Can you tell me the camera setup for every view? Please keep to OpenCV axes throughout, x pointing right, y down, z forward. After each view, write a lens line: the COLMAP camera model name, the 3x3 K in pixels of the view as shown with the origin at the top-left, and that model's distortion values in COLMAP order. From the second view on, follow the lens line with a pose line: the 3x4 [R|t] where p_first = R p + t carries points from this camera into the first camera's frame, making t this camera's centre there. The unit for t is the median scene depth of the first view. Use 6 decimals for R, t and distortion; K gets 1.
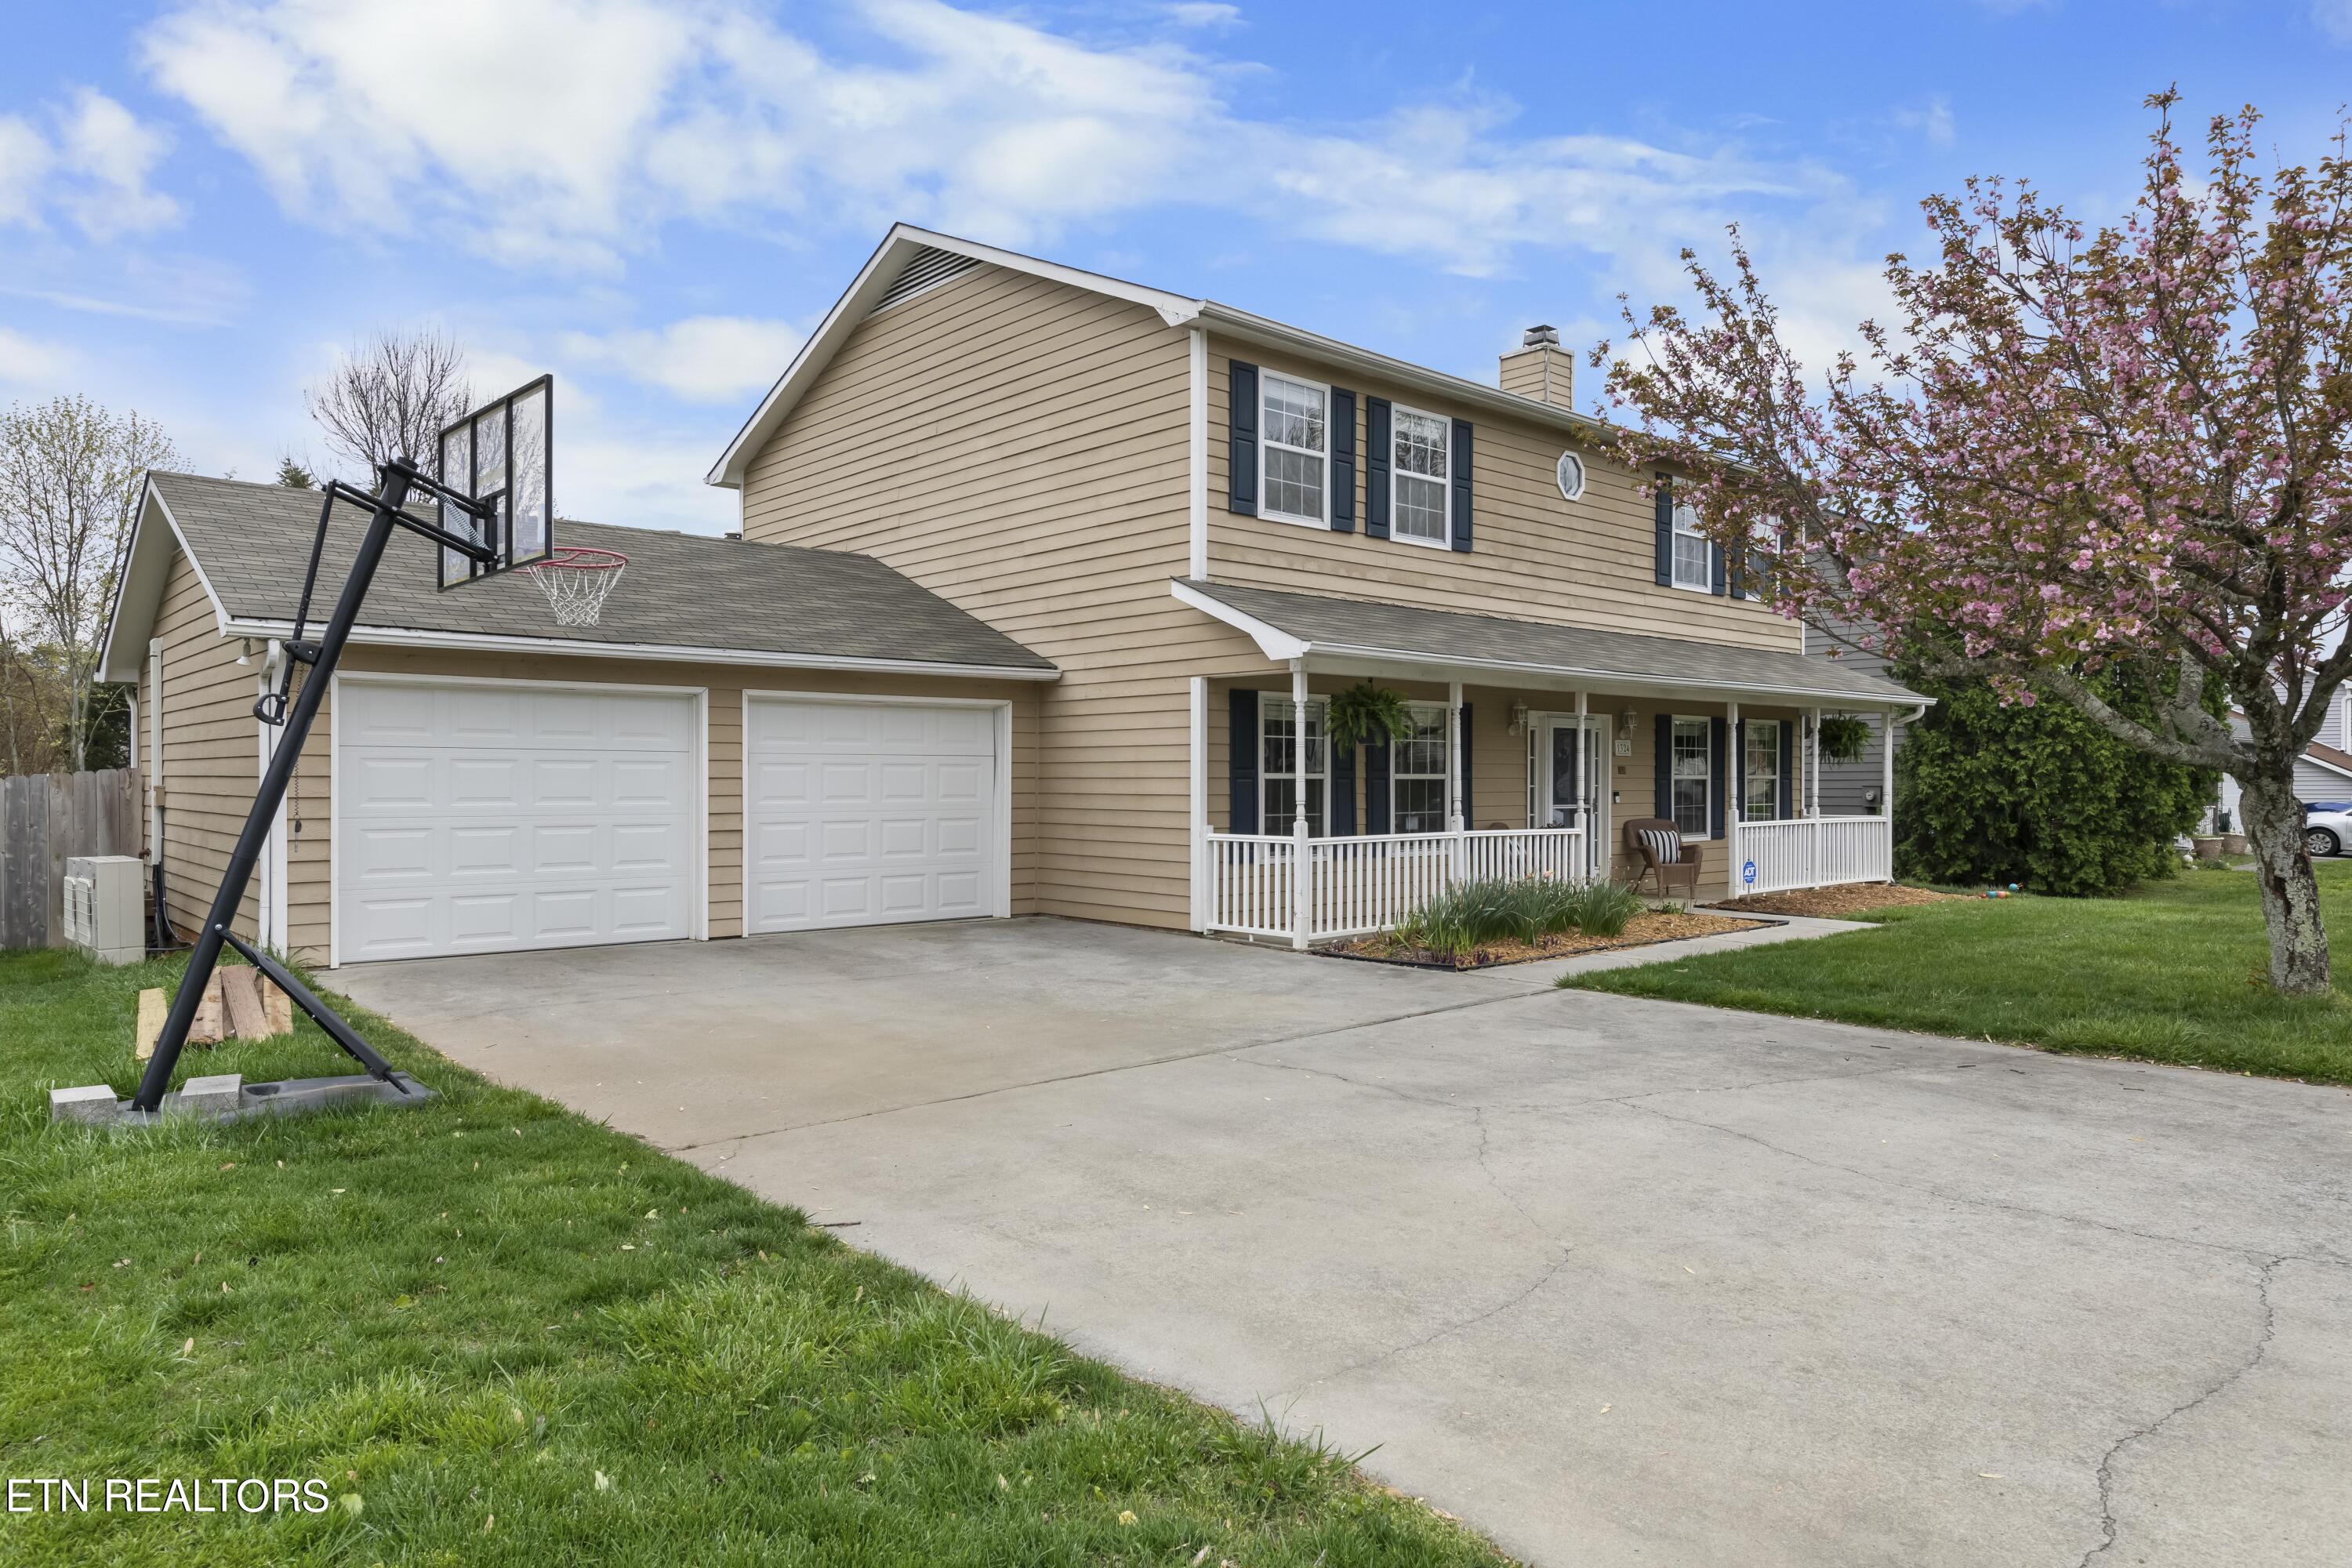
lens RADIAL K [[1476.5, 0, 1179.6], [0, 1476.5, 788.8], [0, 0, 1]] dist [0.006665, 0.003593]
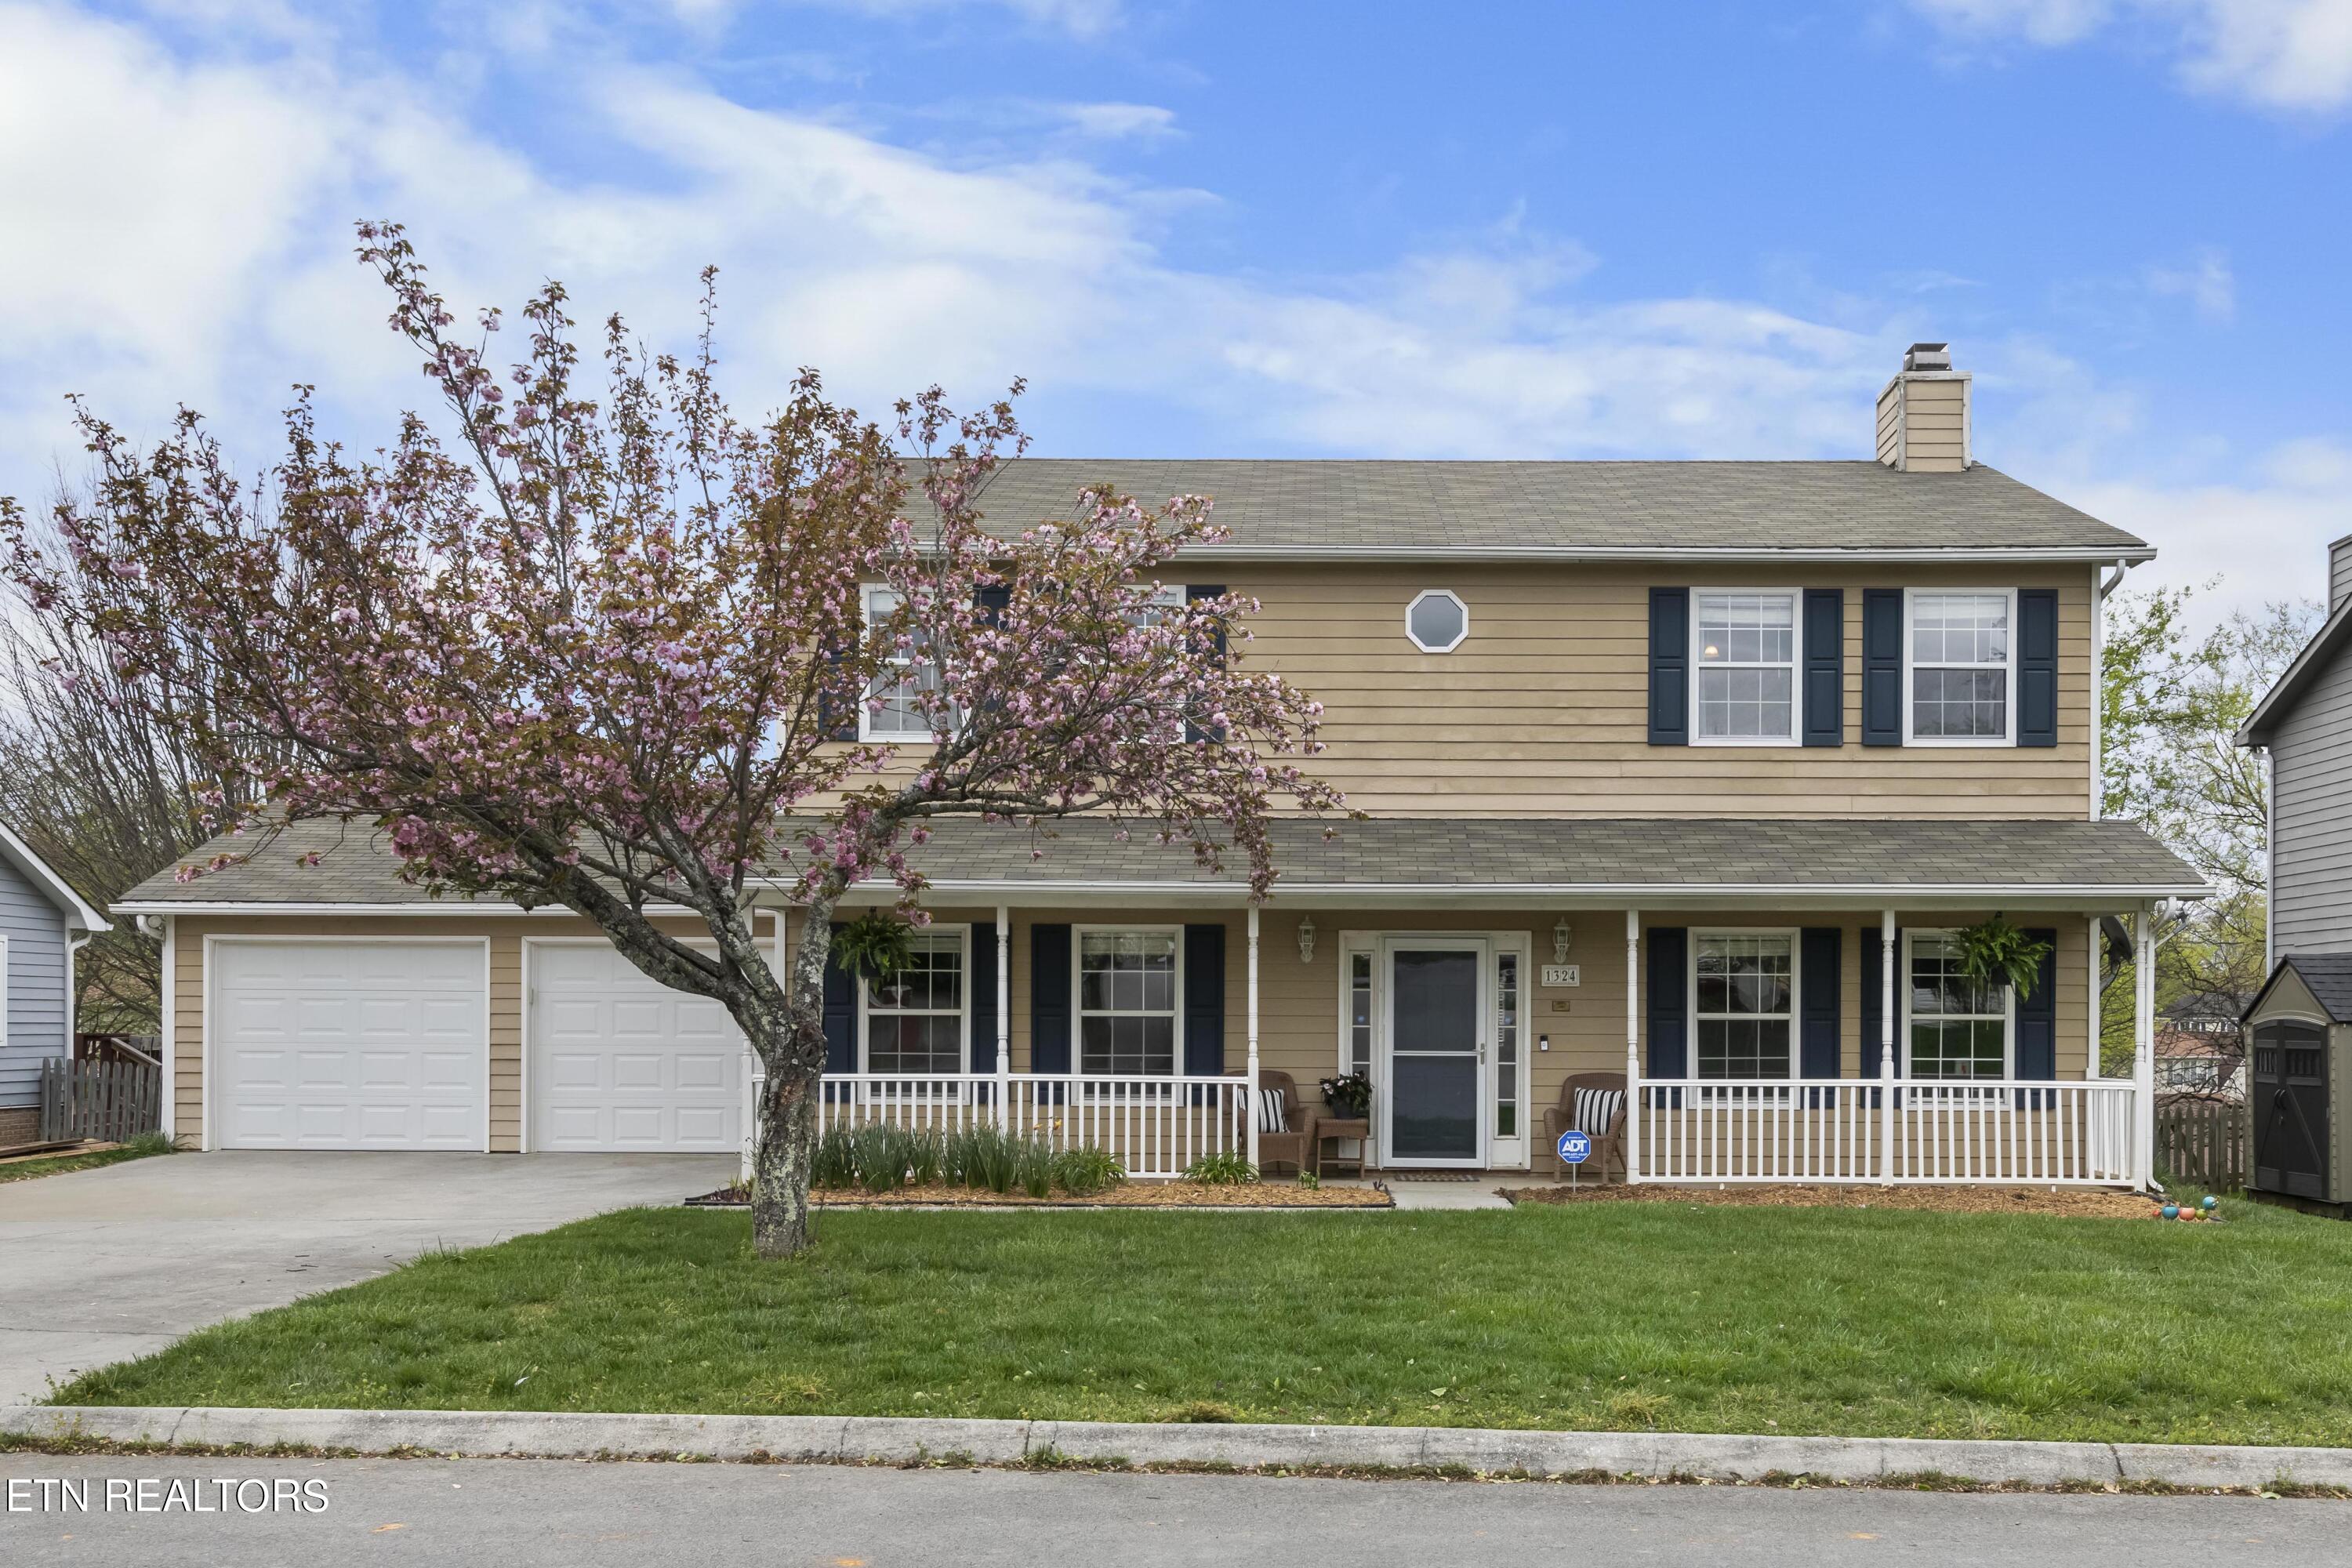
lens RADIAL K [[1668.8, 0, 1279.2], [0, 1668.8, 1004.1], [0, 0, 1]] dist [0.018979, -0.009572]
pose [[0.762687, -0.003407, -0.646759, 0.870680], [-0.007351, 0.999876, -0.013936, -0.000622], [0.646726, 0.015383, 0.762567, 0.329972]]
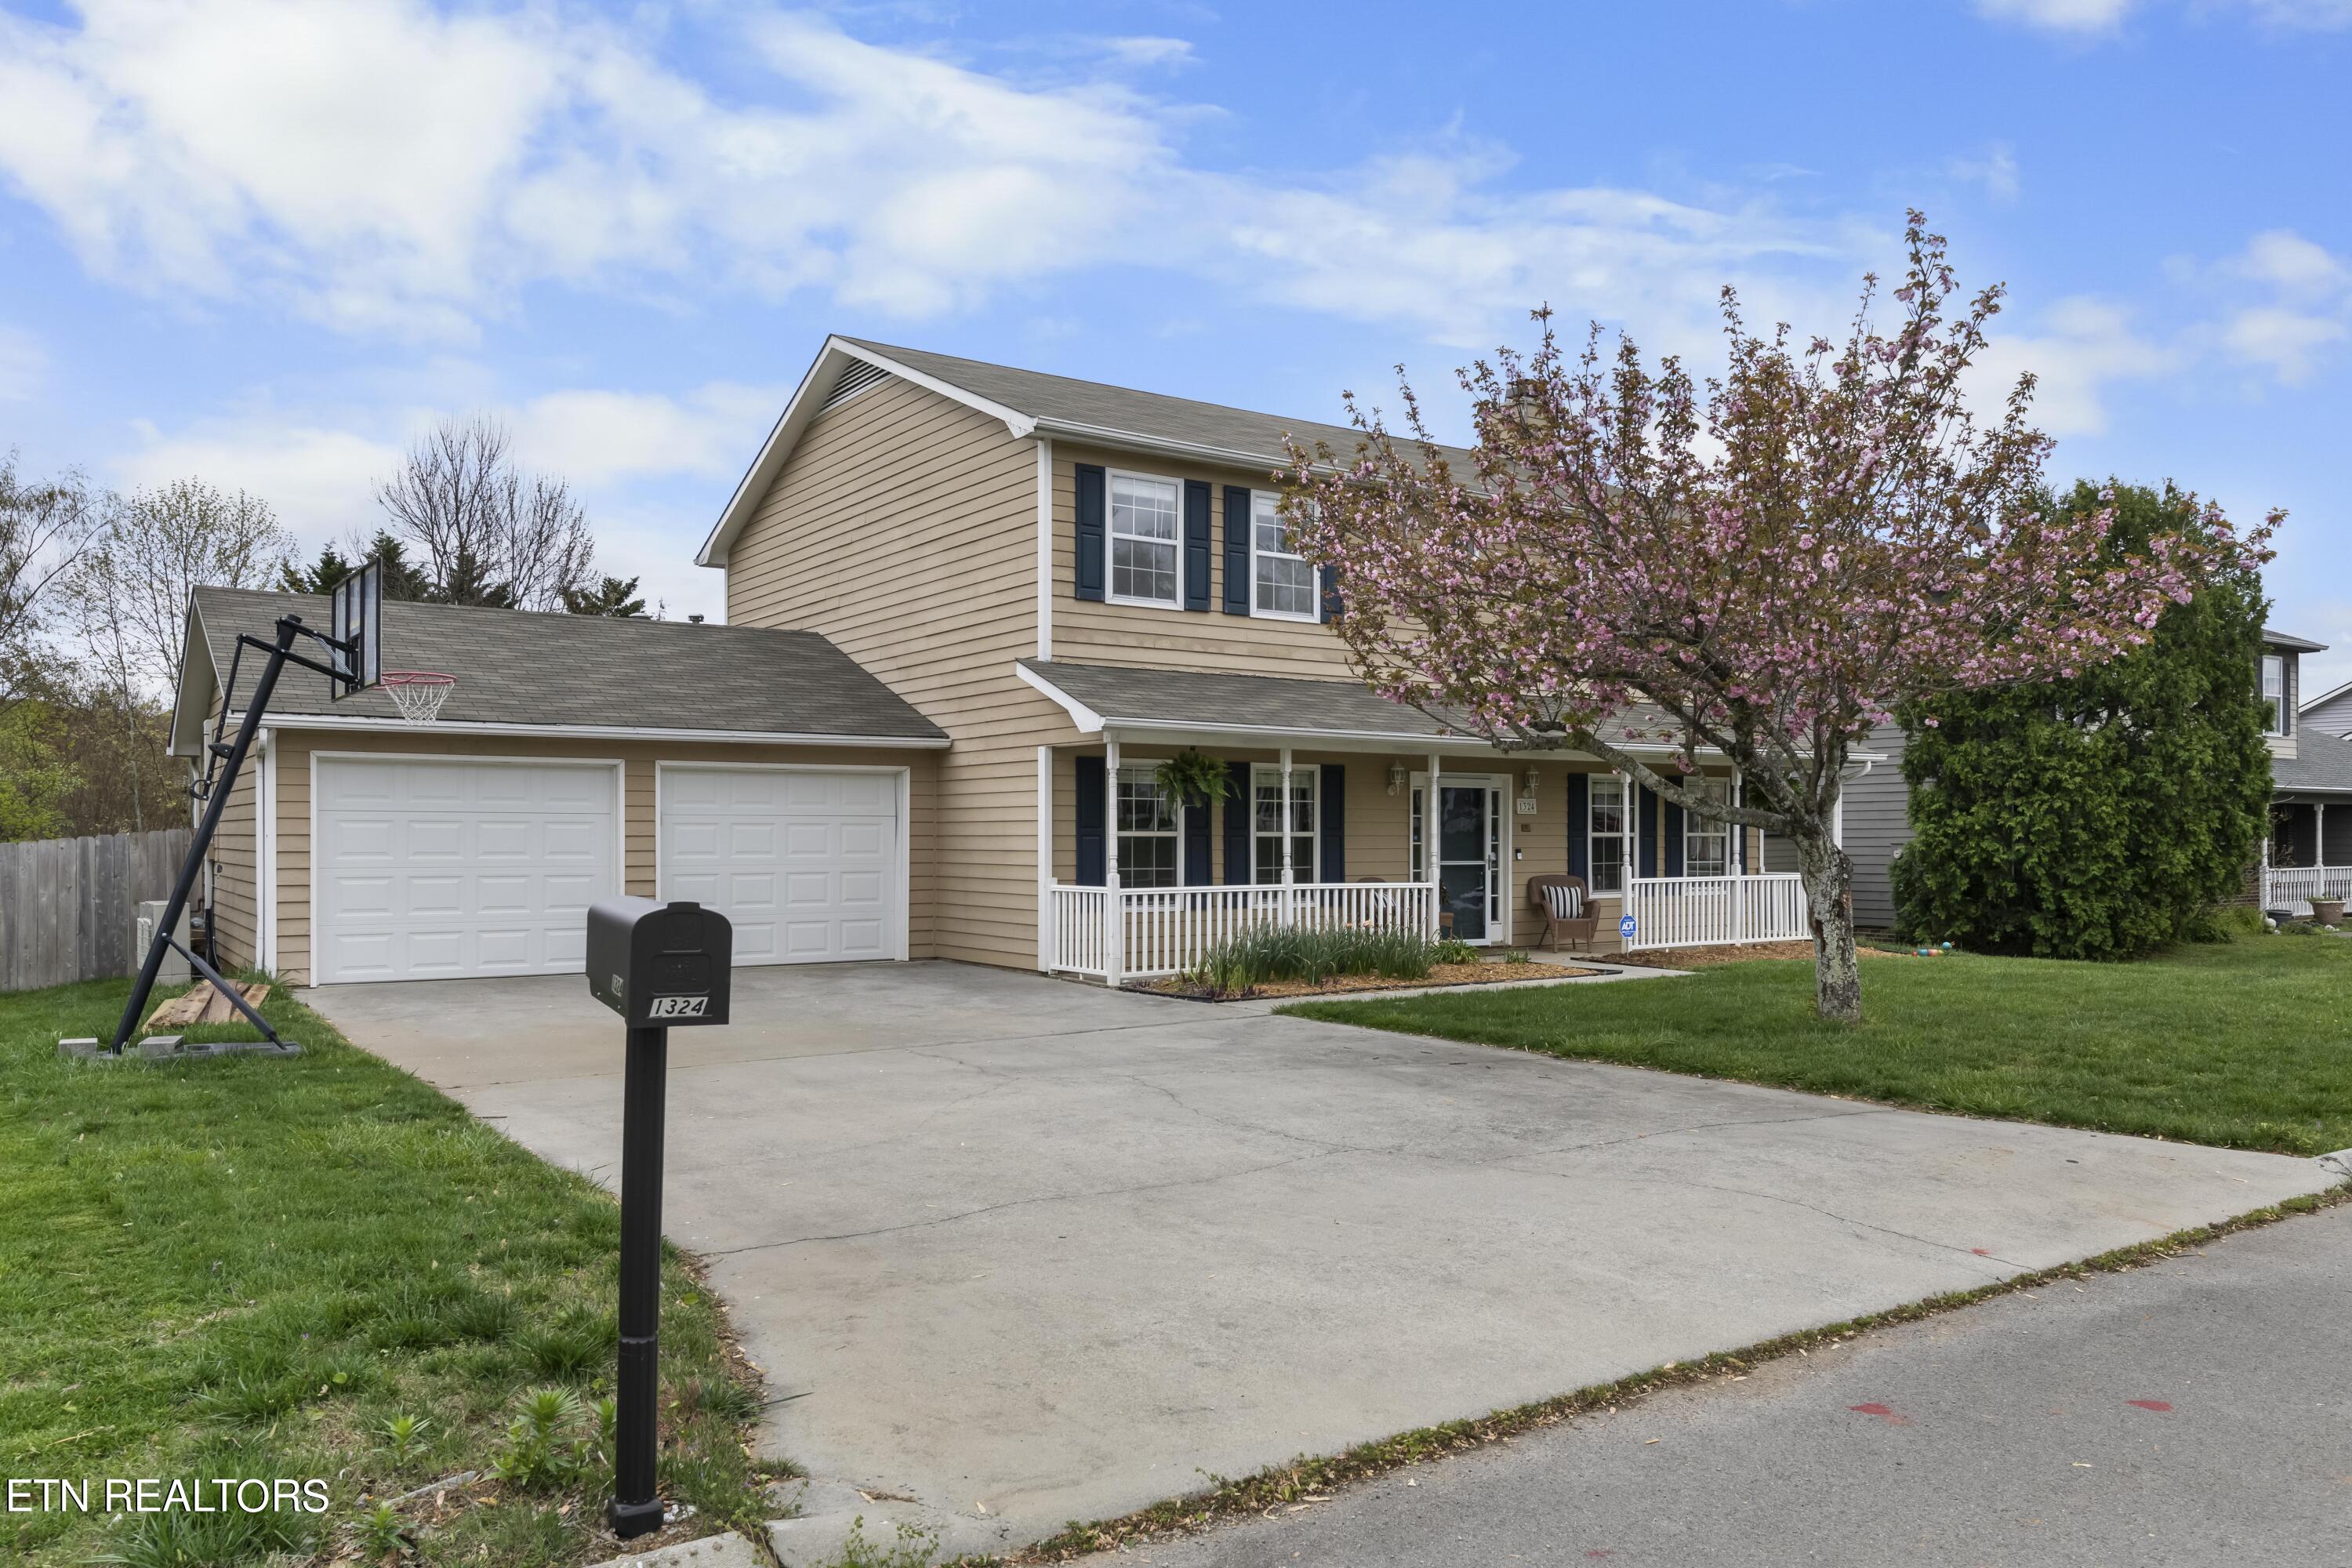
lens RADIAL K [[1668.8, 0, 1142.3], [0, 1668.8, 839.9], [0, 0, 1]] dist [0.018979, -0.009572]
pose [[0.990268, -0.000434, -0.139173, 0.234768], [-0.000268, 0.999987, -0.005022, 0.002099], [0.139173, 0.005011, 0.990255, -0.225638]]
